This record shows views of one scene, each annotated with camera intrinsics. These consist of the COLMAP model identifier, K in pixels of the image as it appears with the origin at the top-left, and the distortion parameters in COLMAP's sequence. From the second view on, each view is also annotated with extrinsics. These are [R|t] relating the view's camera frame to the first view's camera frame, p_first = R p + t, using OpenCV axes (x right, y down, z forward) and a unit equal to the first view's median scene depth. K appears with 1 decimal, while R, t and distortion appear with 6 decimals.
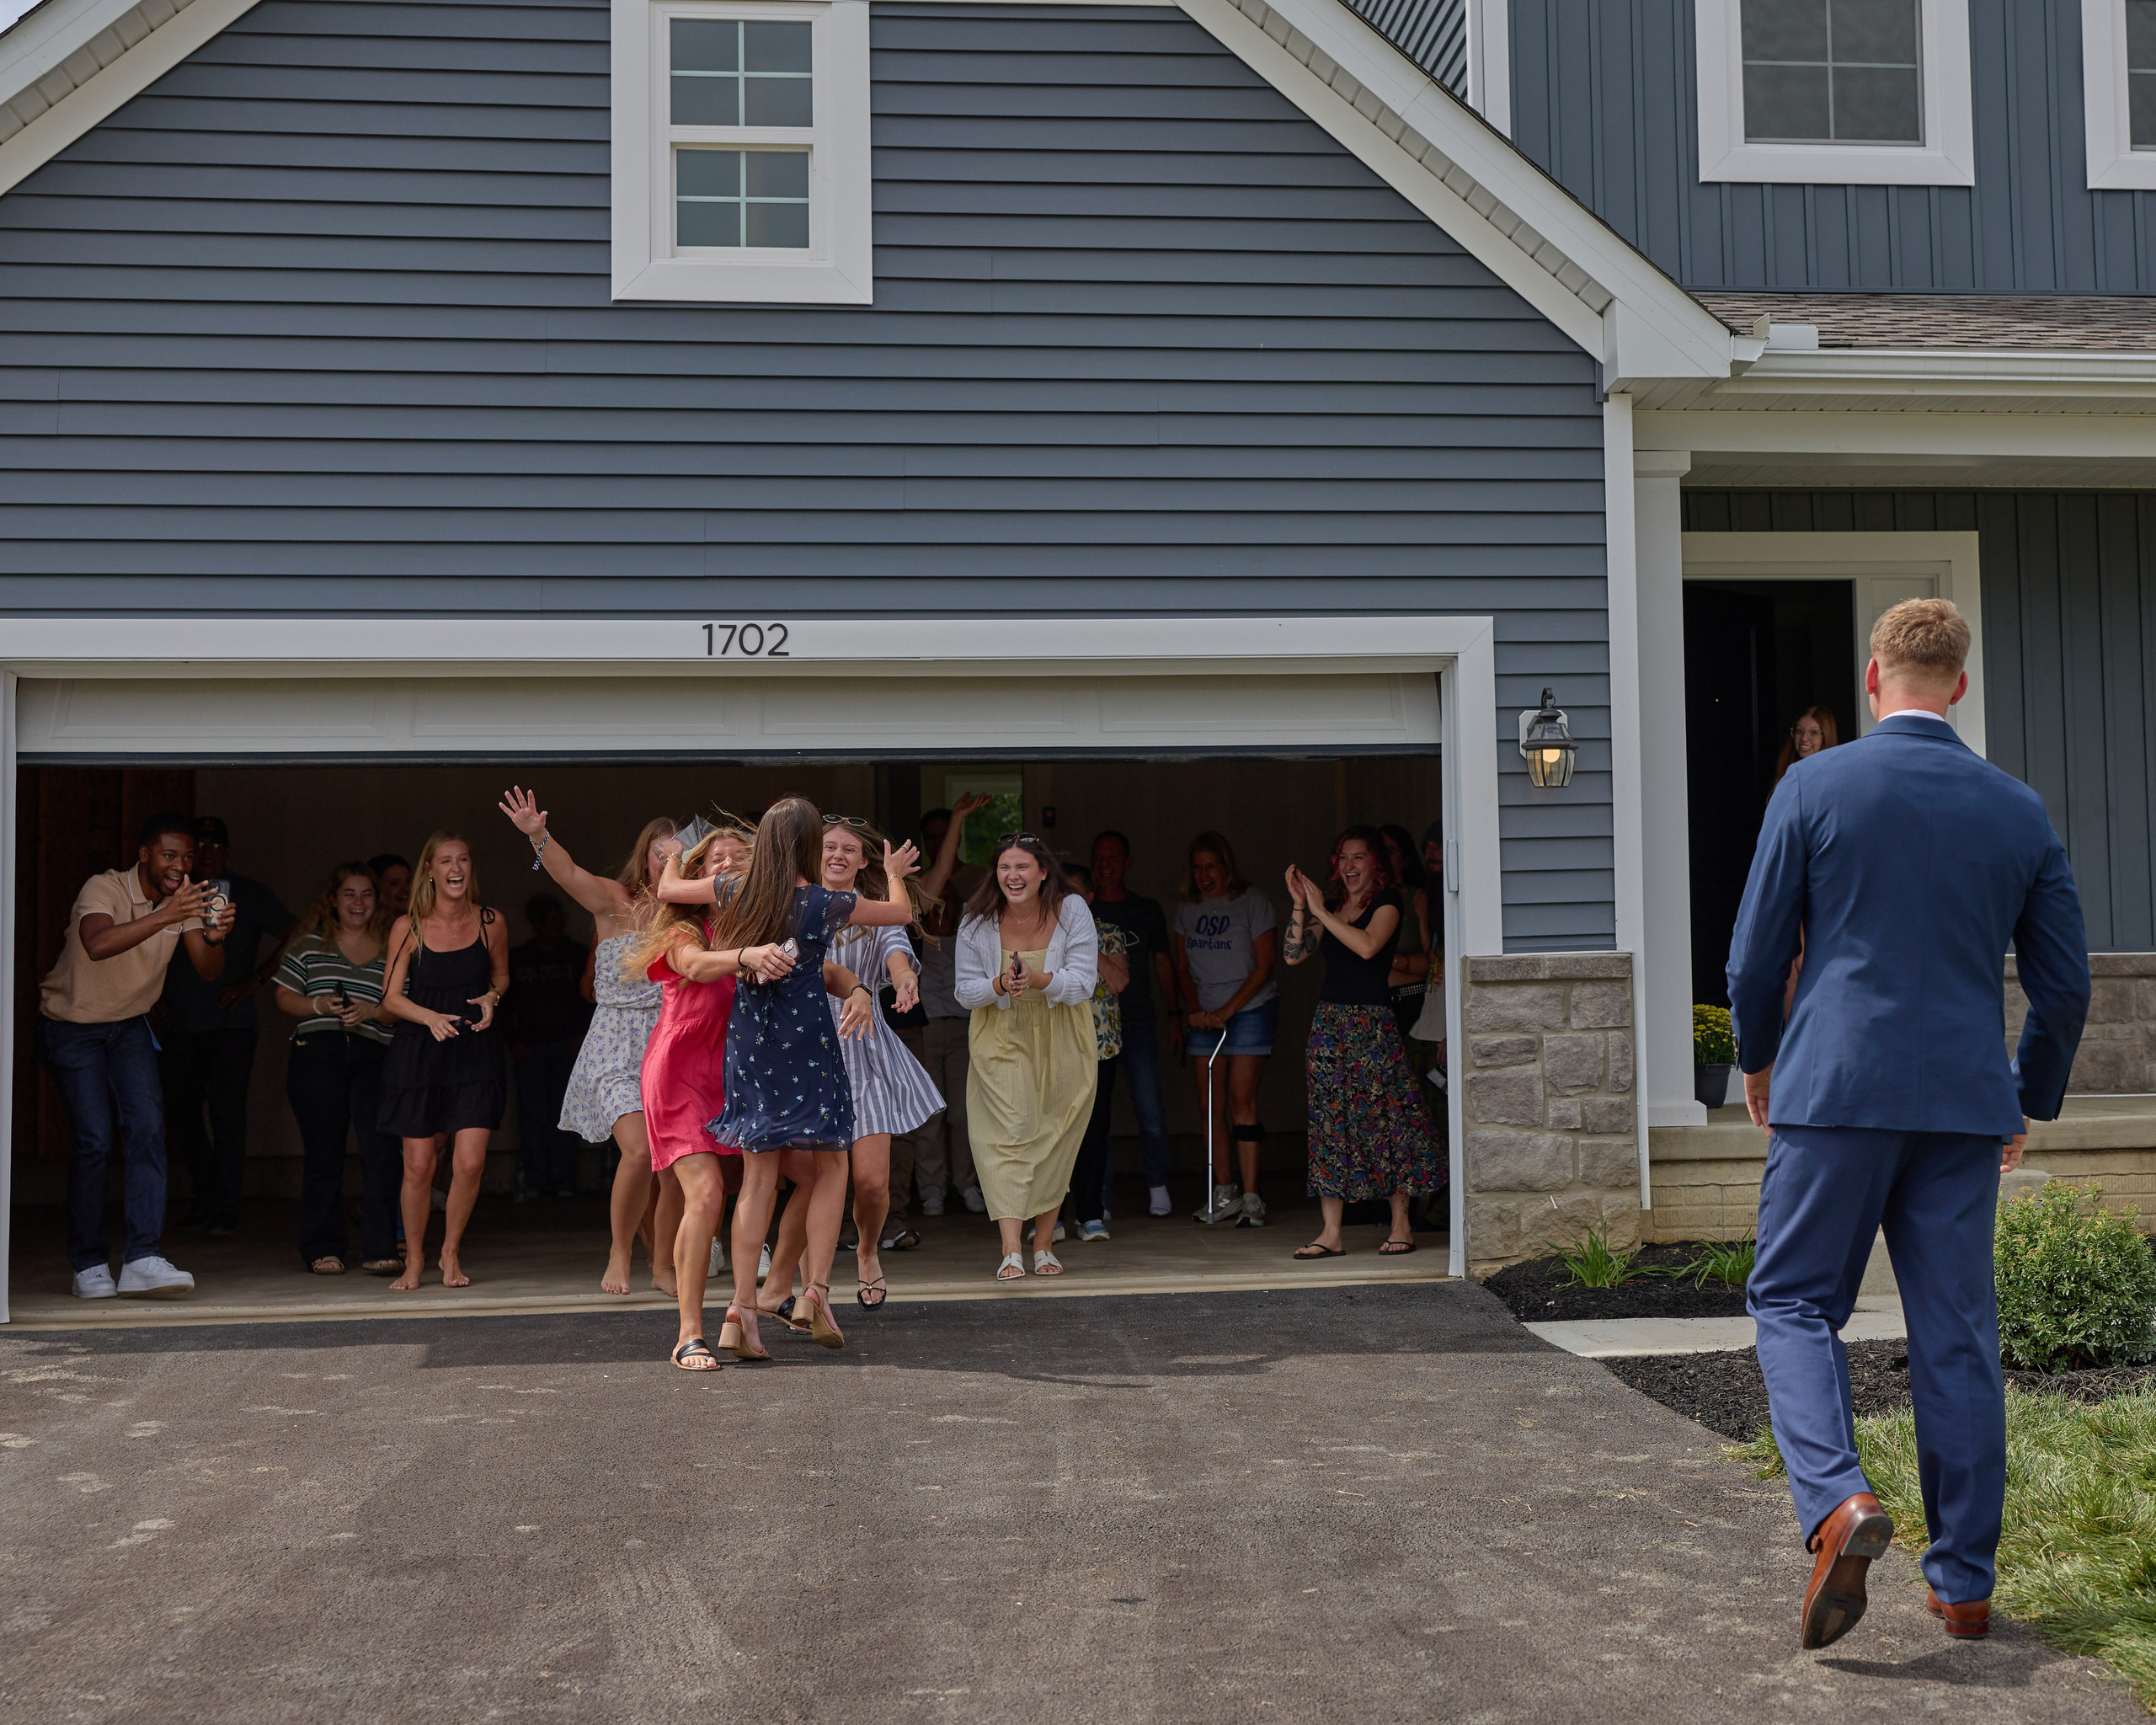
lens RADIAL K [[3770.2, 0, 1181.4], [0, 3770.2, 898.8], [0, 0, 1]] dist [0.006886, 0.020384]
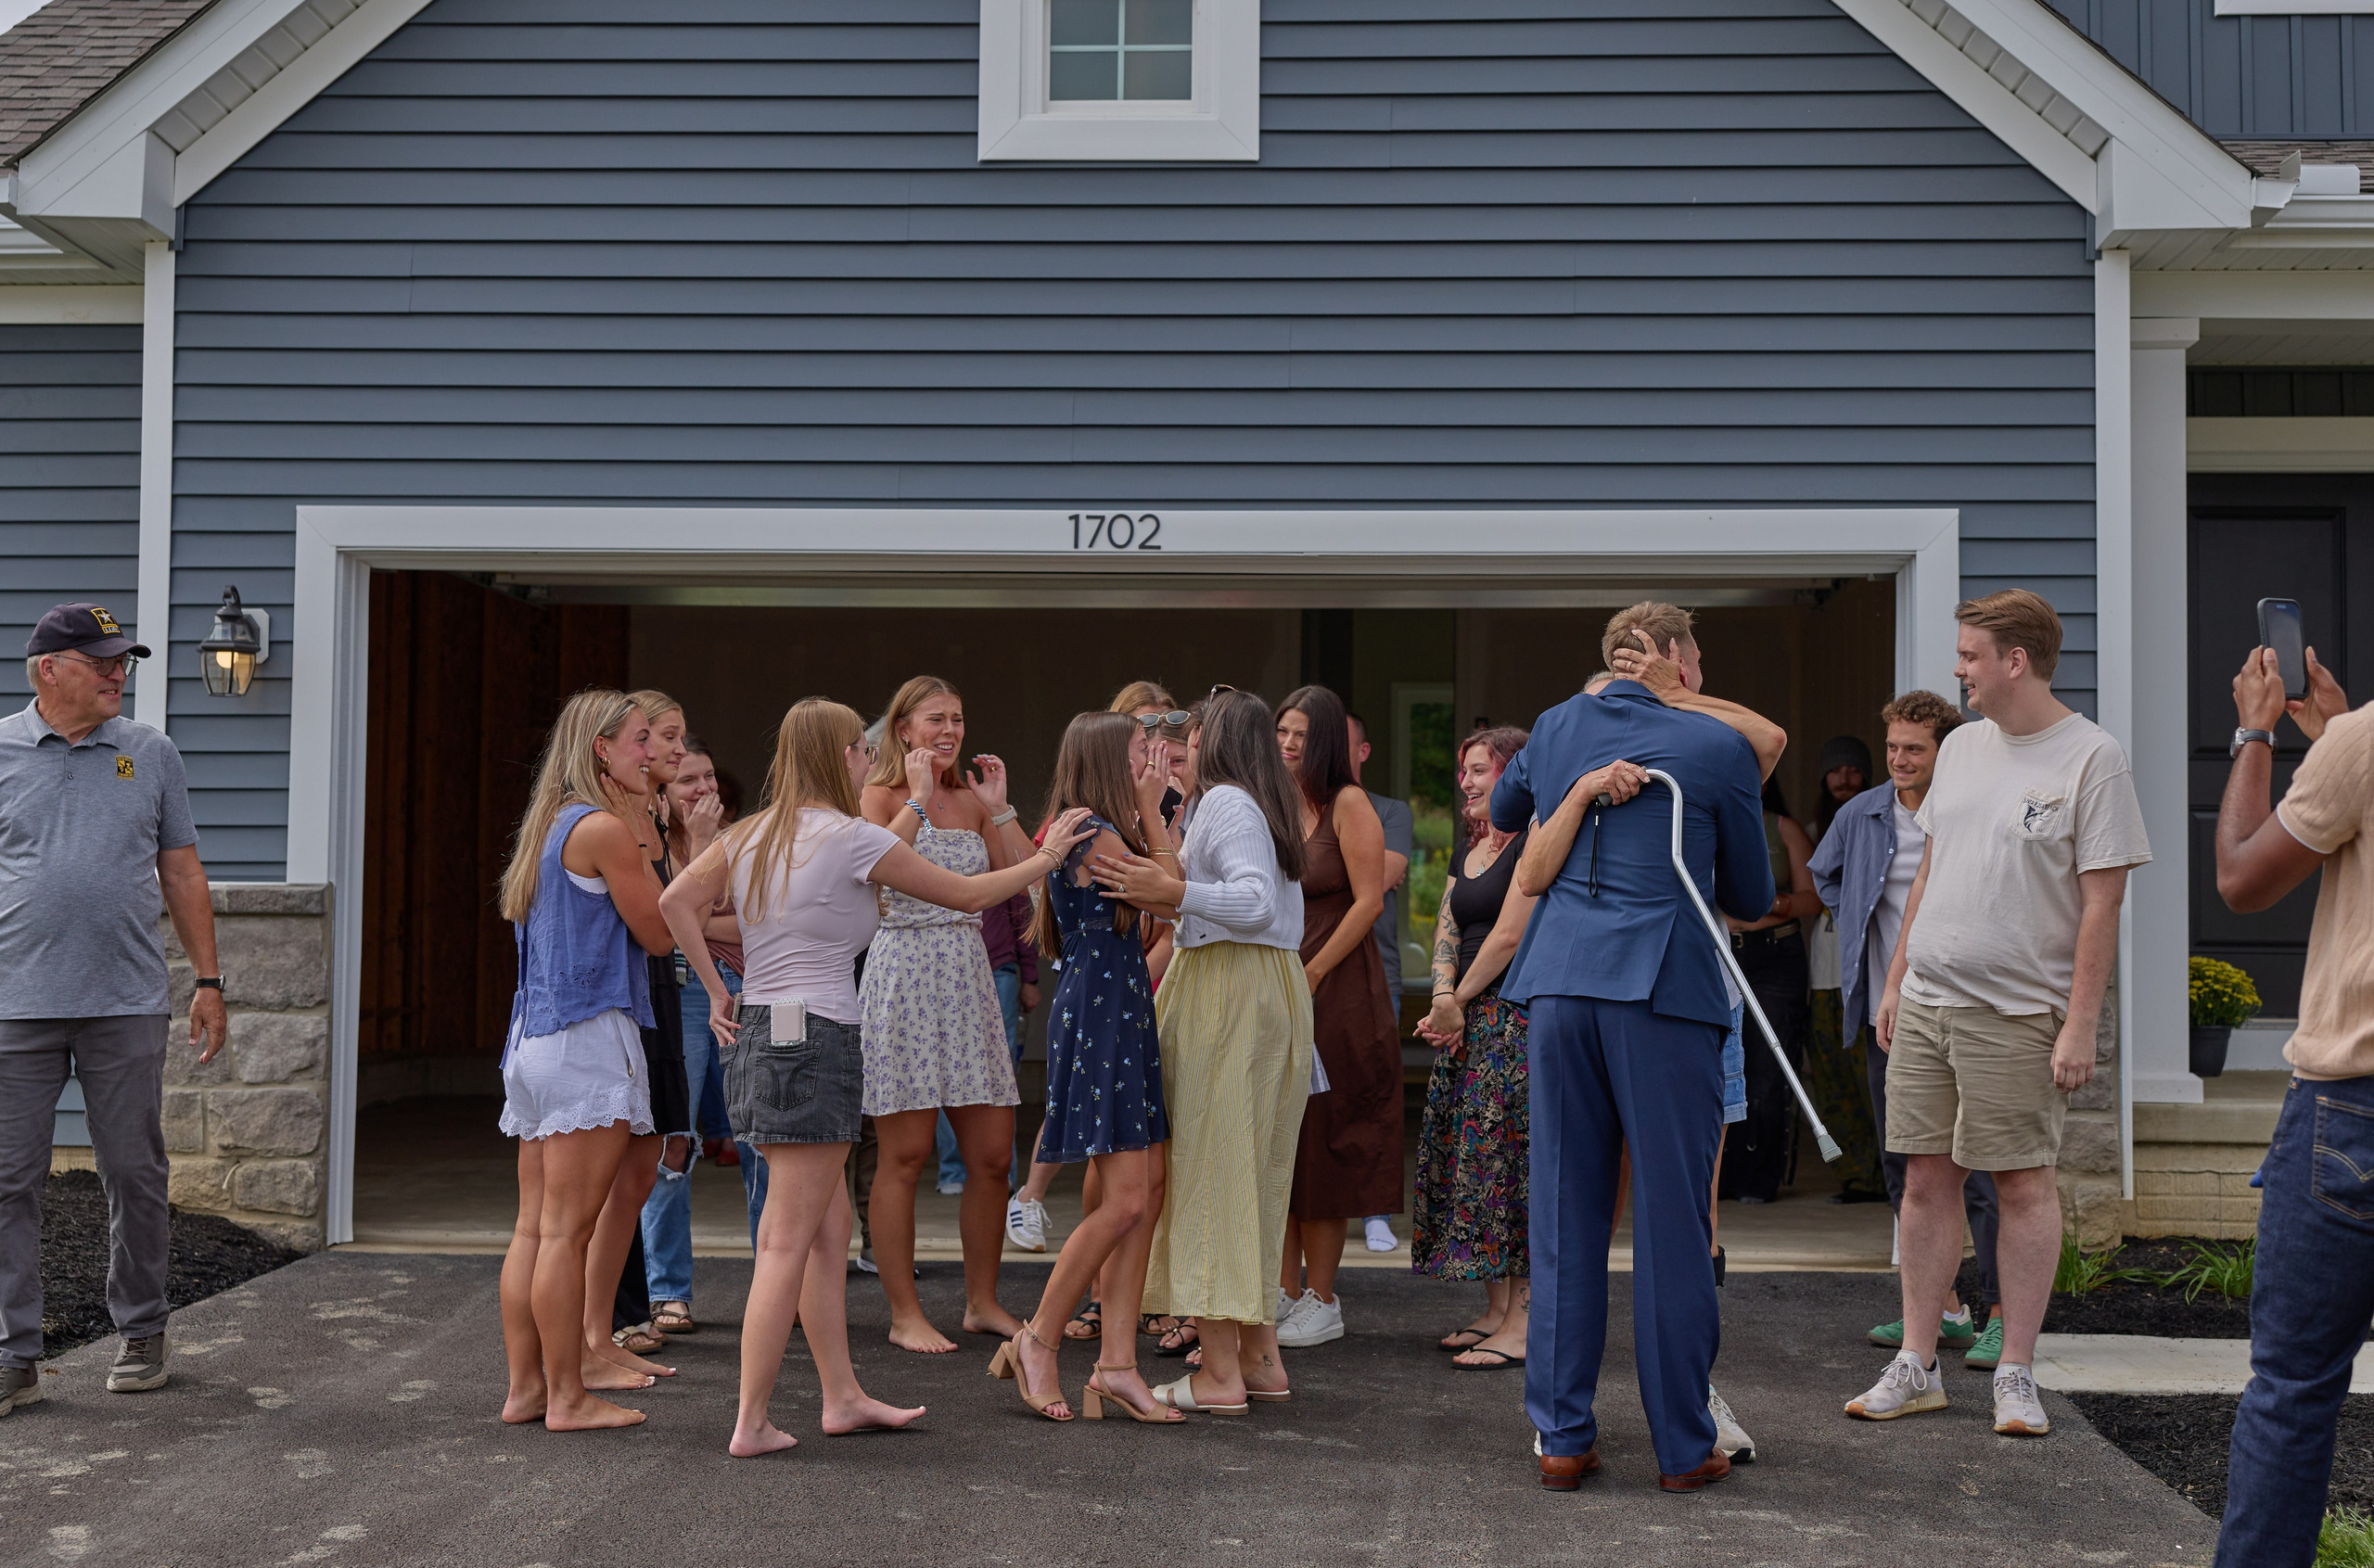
lens RADIAL K [[3097.5, 0, 1187.0], [0, 3097.5, 784.0], [0, 0, 1]] dist [-0.009317, 0.021278]
pose [[0.984769, 0.019575, -0.172765, 0.032022], [-0.019315, 0.999808, 0.003188, -0.010614], [0.172794, 0.000197, 0.984958, 0.267914]]
